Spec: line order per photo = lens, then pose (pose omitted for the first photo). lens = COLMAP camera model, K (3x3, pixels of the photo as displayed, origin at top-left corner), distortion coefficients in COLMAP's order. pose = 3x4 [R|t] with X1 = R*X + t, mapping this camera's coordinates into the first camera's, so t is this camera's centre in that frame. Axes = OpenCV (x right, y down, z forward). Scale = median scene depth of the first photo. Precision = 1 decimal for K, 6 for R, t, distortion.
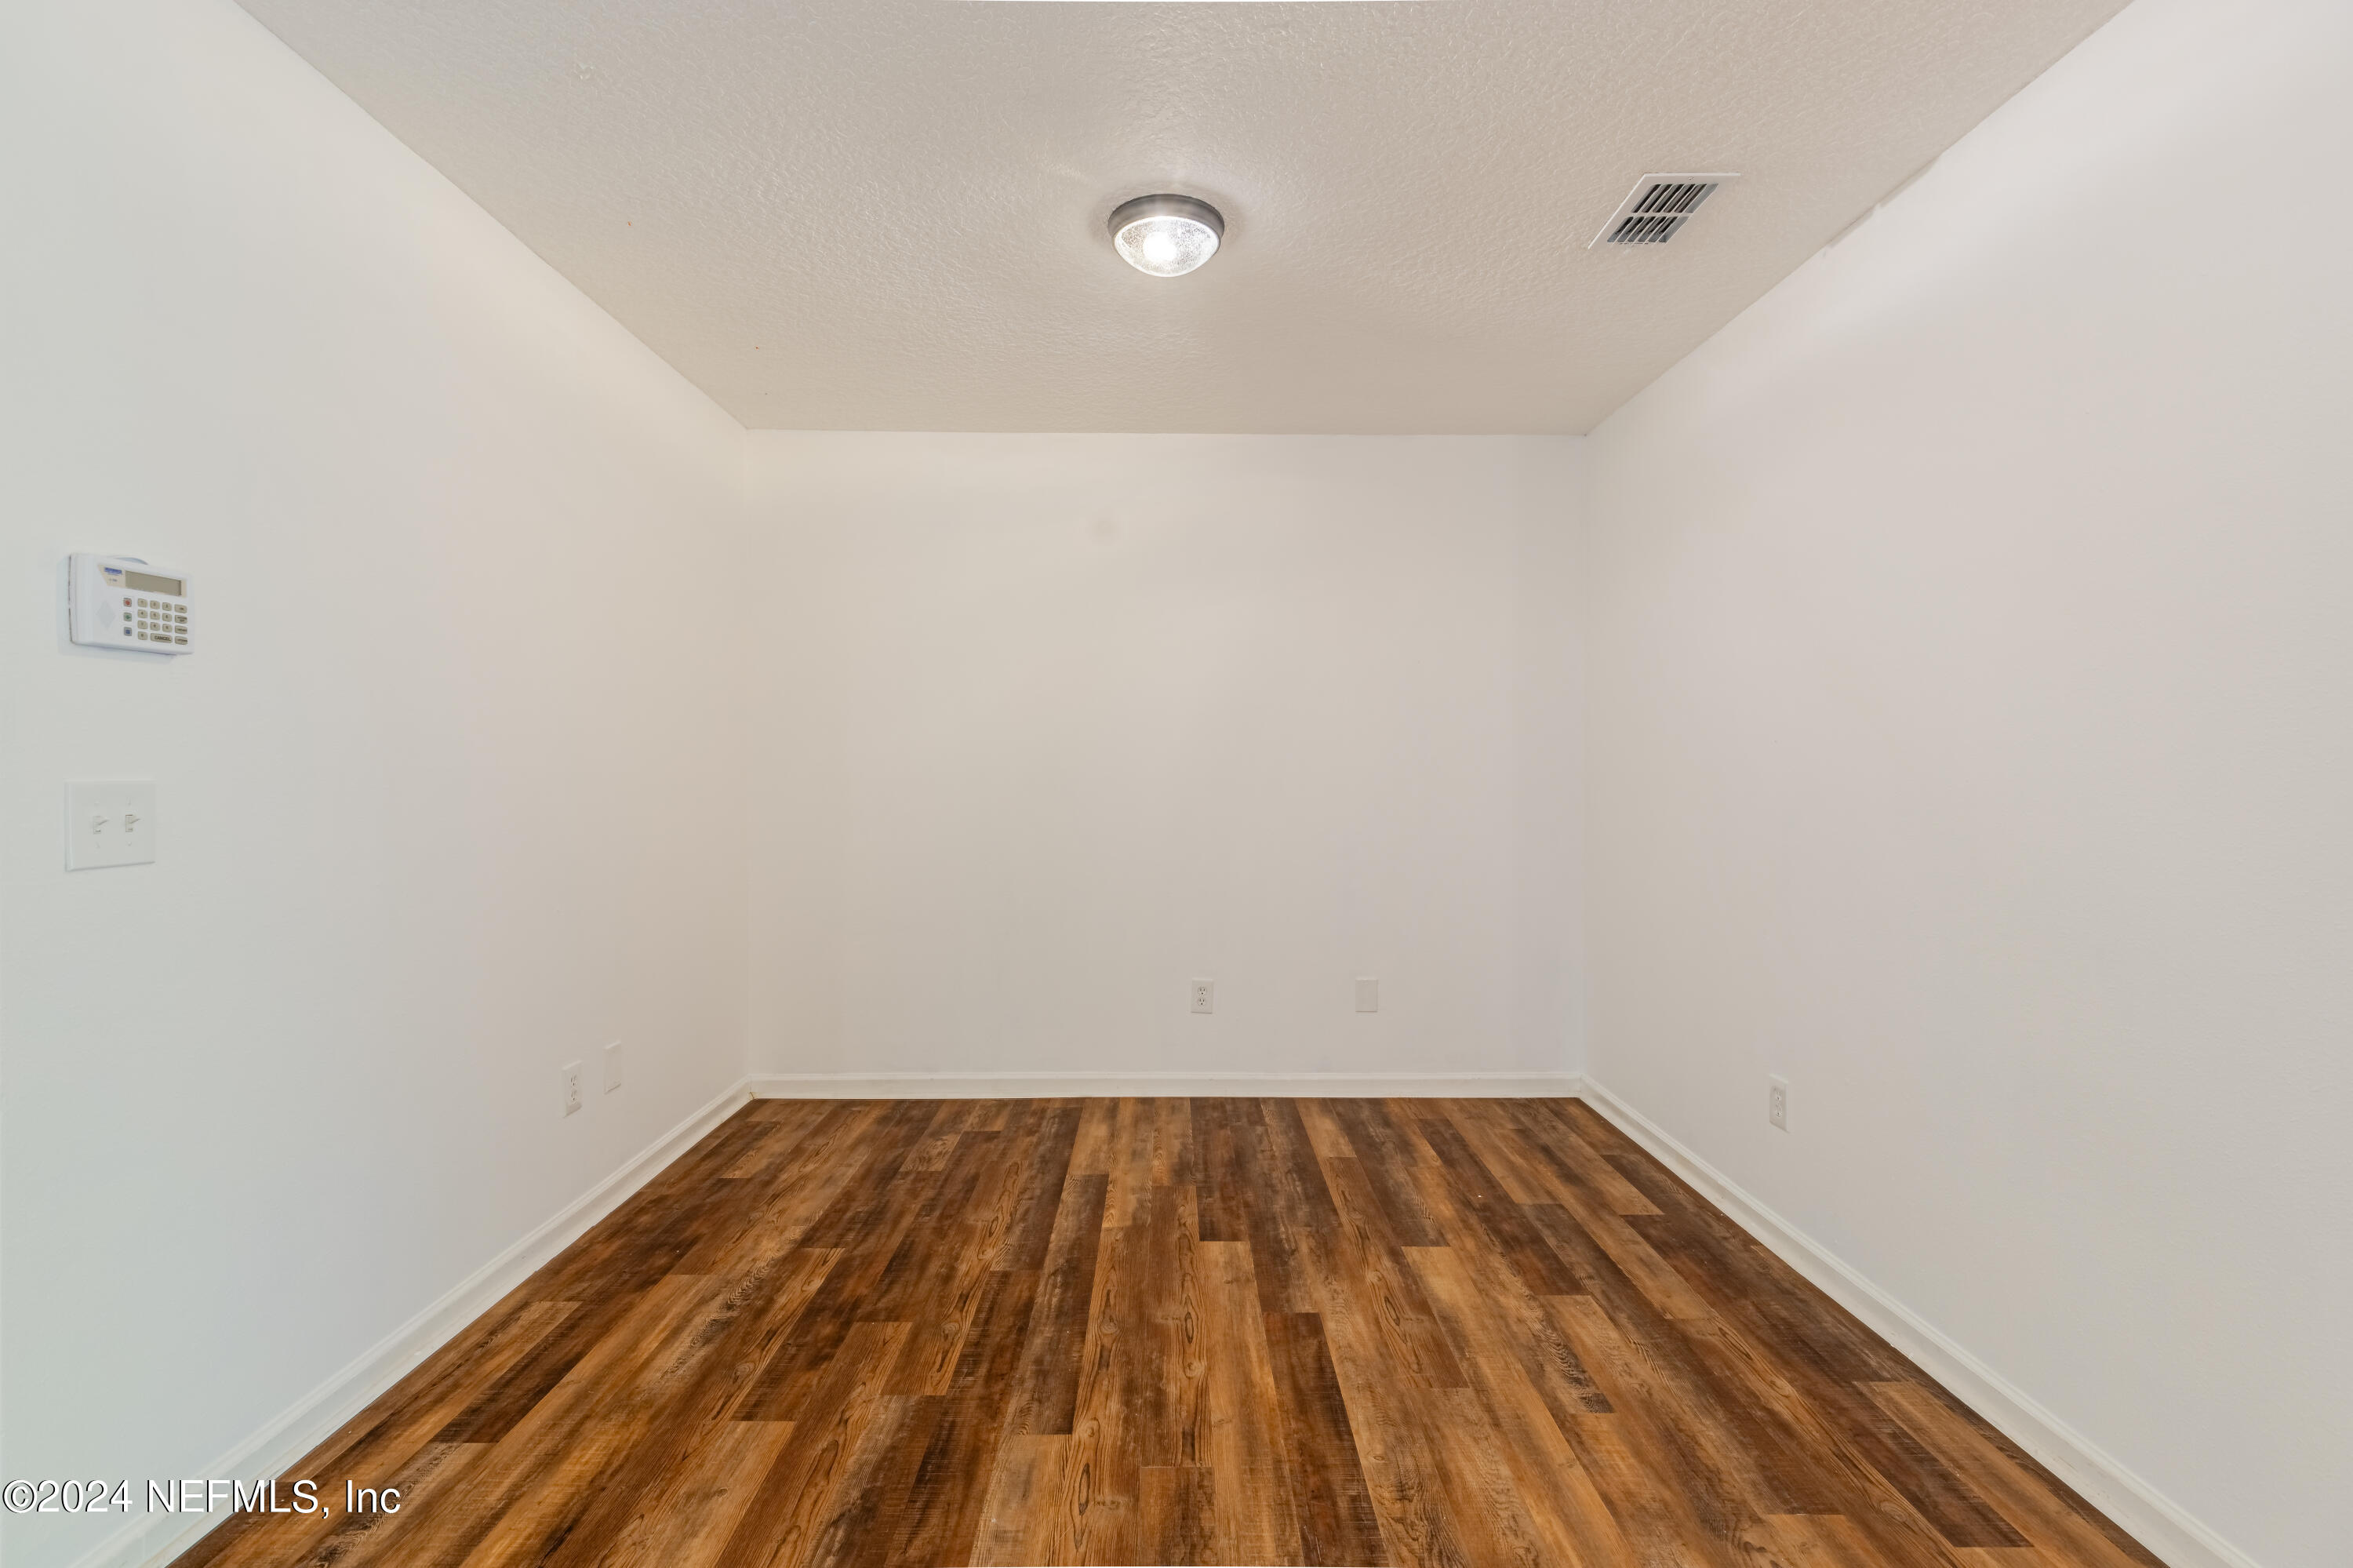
lens RADIAL K [[1055.5, 0, 1177.2], [0, 1055.5, 778.0], [0, 0, 1]] dist [0.012684, -0.004589]
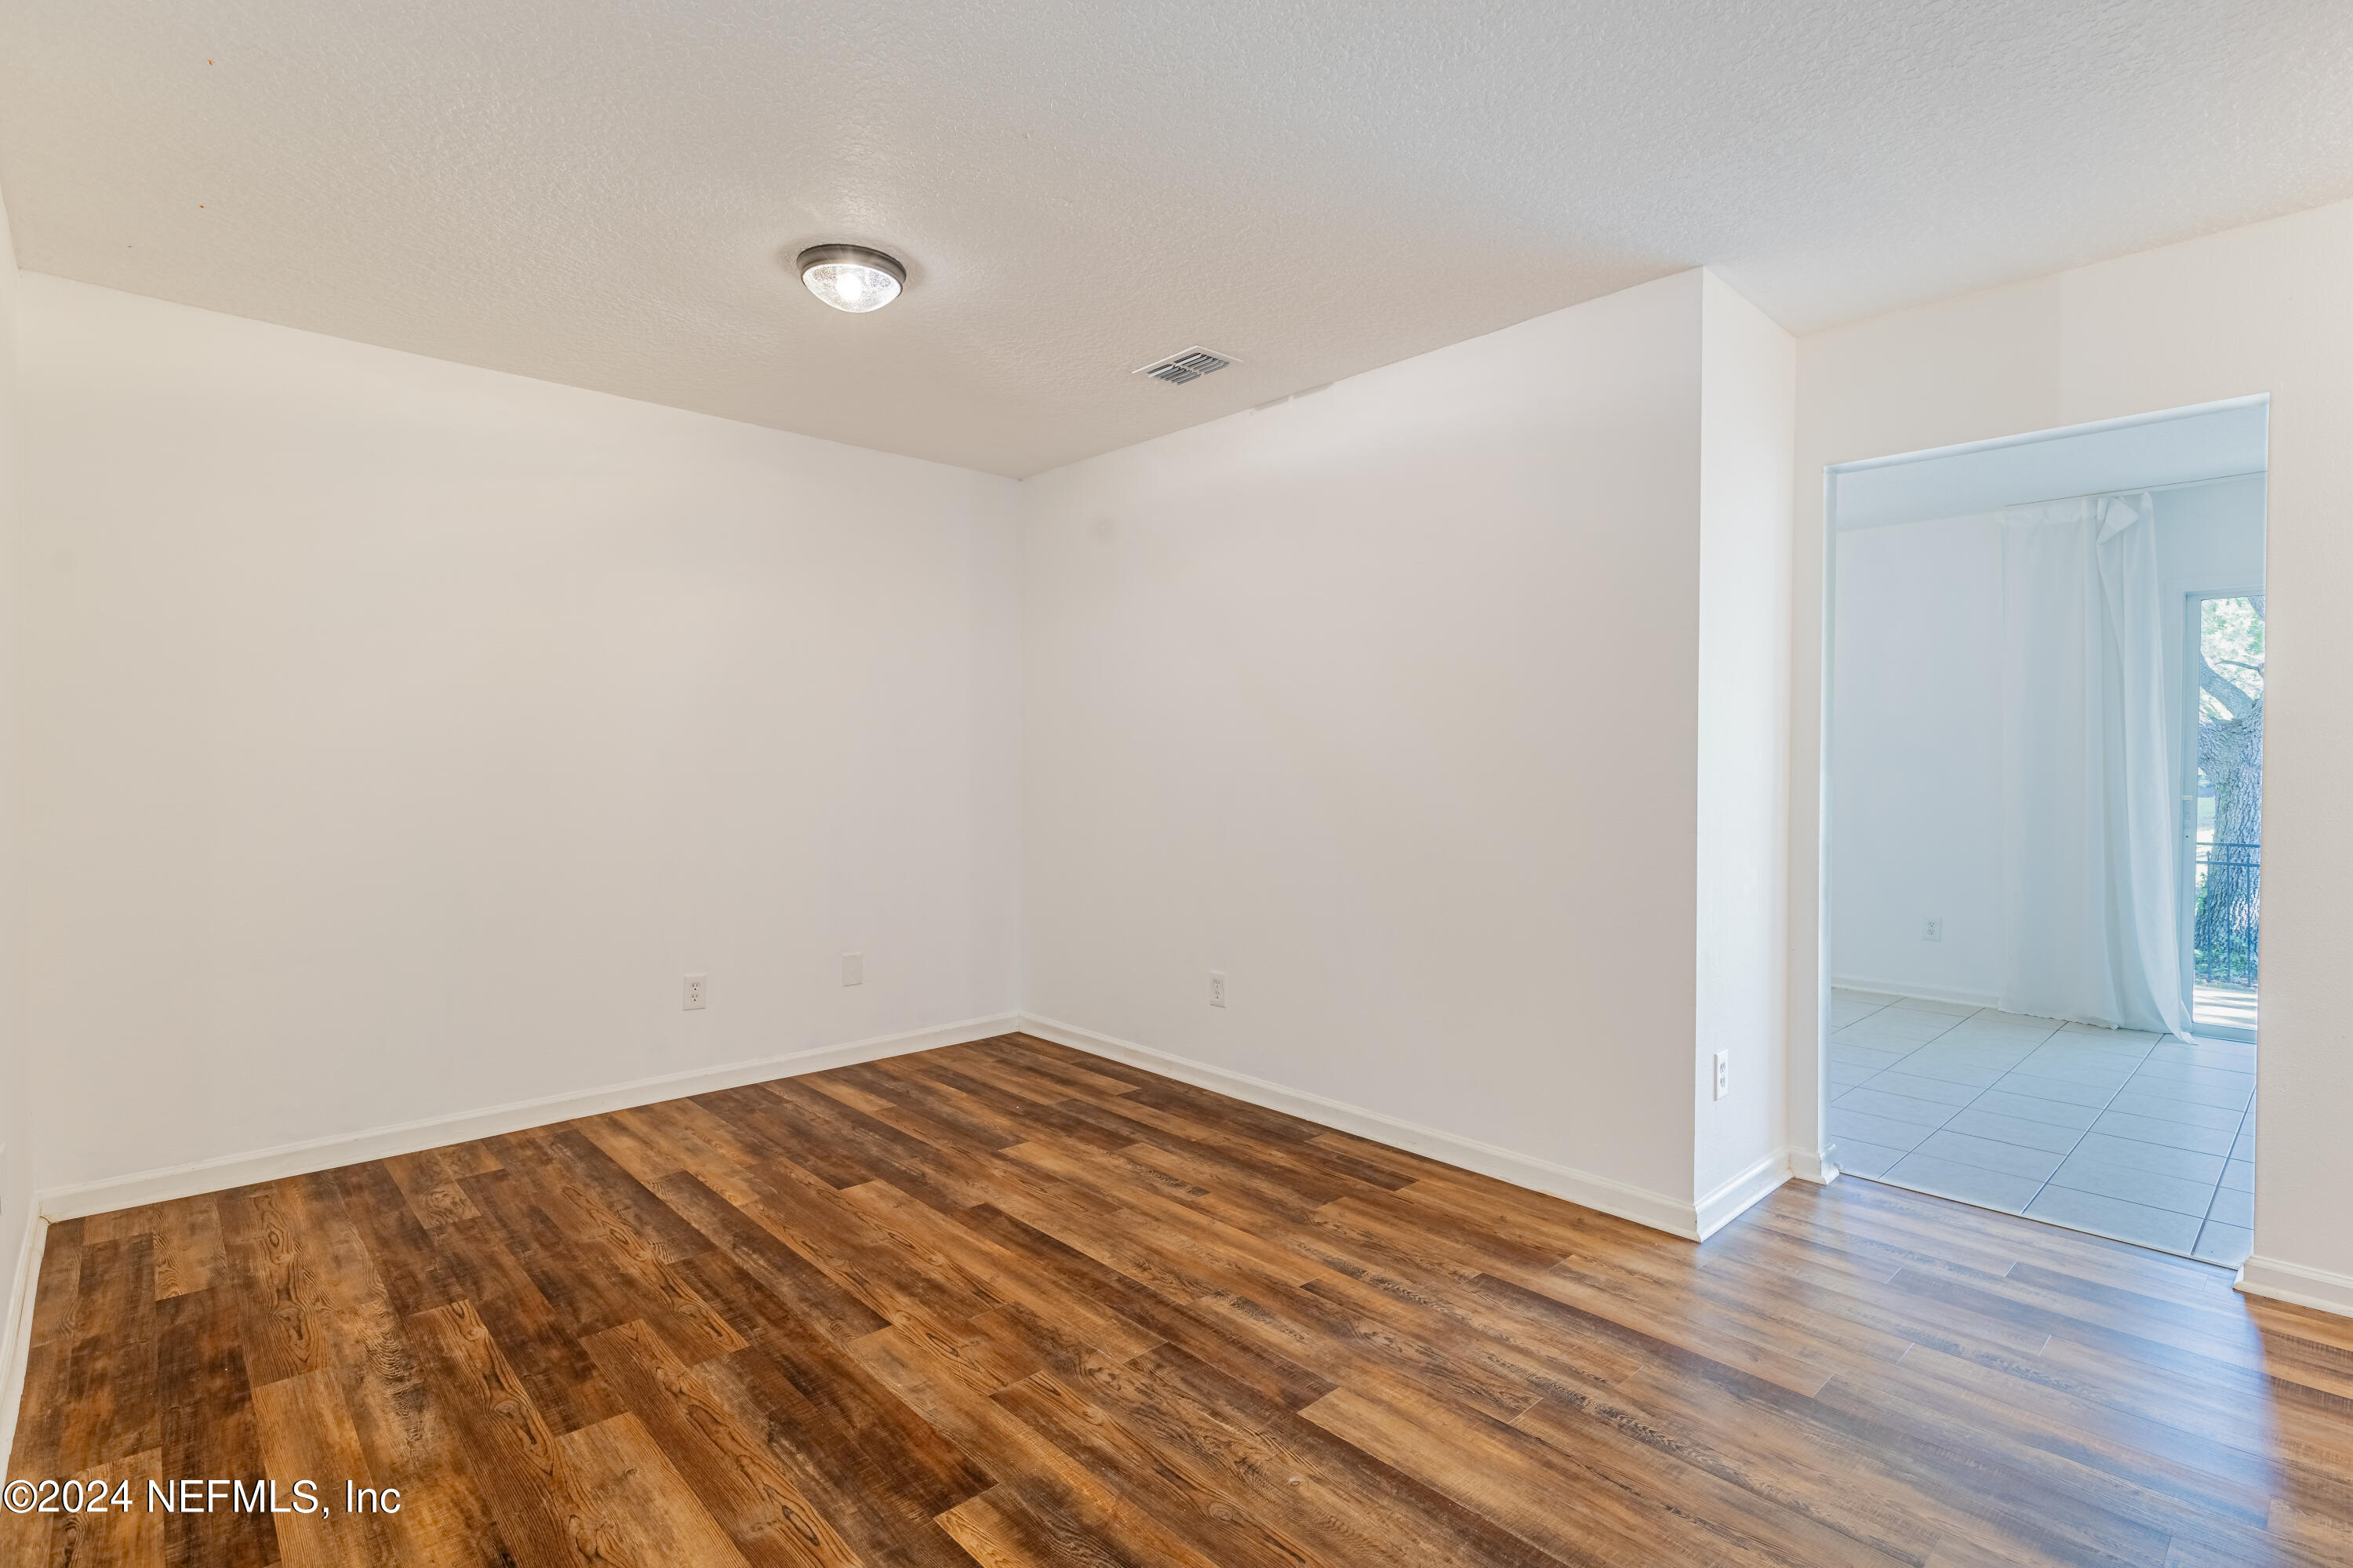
lens RADIAL K [[1119.7, 0, 1179.7], [0, 1119.7, 778.8], [0, 0, 1]] dist [-0.000316, -0.000105]
pose [[0.738717, -0.012518, 0.673899, -0.526477], [0.006541, 0.999914, 0.011403, 0.002064], [-0.673984, -0.004015, 0.738735, -0.097124]]
